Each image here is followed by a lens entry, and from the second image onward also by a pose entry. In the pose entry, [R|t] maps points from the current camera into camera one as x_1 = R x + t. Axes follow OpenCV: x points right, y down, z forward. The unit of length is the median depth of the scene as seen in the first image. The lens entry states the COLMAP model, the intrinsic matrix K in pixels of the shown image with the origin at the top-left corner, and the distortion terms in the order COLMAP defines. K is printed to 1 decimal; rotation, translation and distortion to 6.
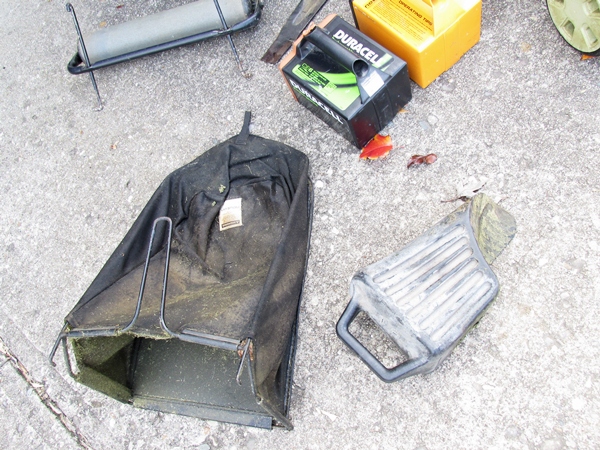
lens RADIAL K [[498.7, 0, 298.1], [0, 498.7, 229.0], [0, 0, 1]] dist [-0.033305, 0.004844]
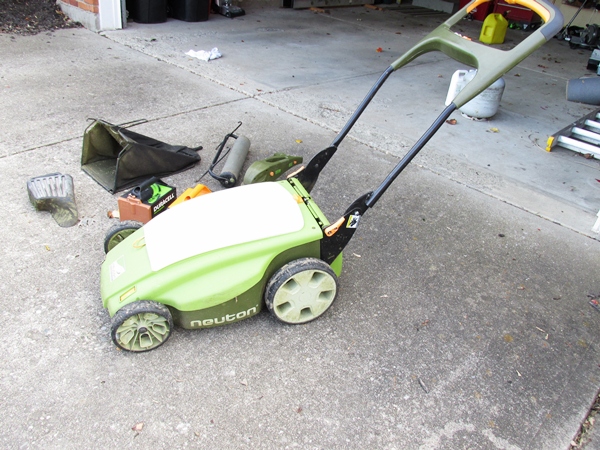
lens RADIAL K [[498.7, 0, 302.1], [0, 498.7, 226.8], [0, 0, 1]] dist [-0.033305, 0.004844]
pose [[-0.127817, 0.759453, -0.637882, 1.670365], [-0.950337, 0.090233, 0.297856, -1.670421], [0.283765, 0.644274, 0.710203, -0.341476]]
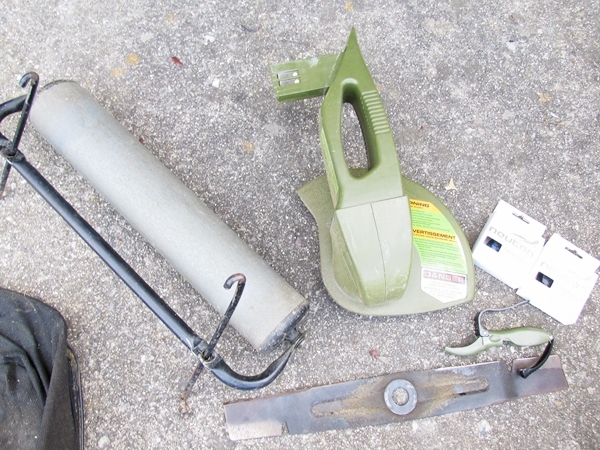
lens RADIAL K [[498.7, 0, 298.8], [0, 498.7, 224.4], [0, 0, 1]] dist [-0.033305, 0.004844]
pose [[0.658277, 0.742592, 0.123403, -0.292456], [-0.752605, 0.645735, 0.128885, -0.742684], [0.016023, -0.177716, 0.983951, 0.600342]]
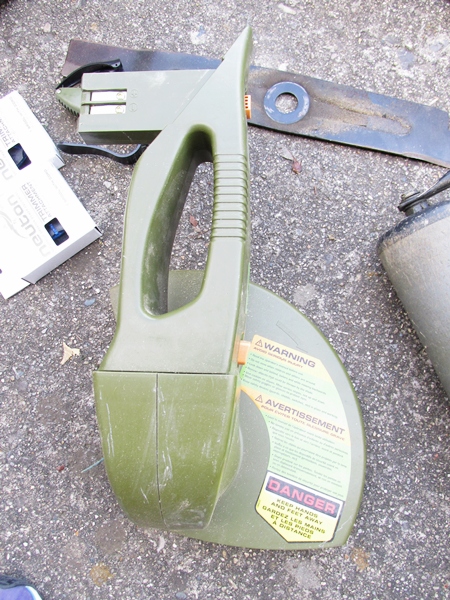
lens RADIAL K [[498.7, 0, 236.4], [0, 498.7, 293.7], [0, 0, 1]] dist [-0.033305, 0.004844]
pose [[-0.335009, -0.826534, 0.452338, -0.306100], [0.928079, -0.206623, 0.309800, -0.848432], [-0.162597, 0.523592, 0.836310, 0.929011]]
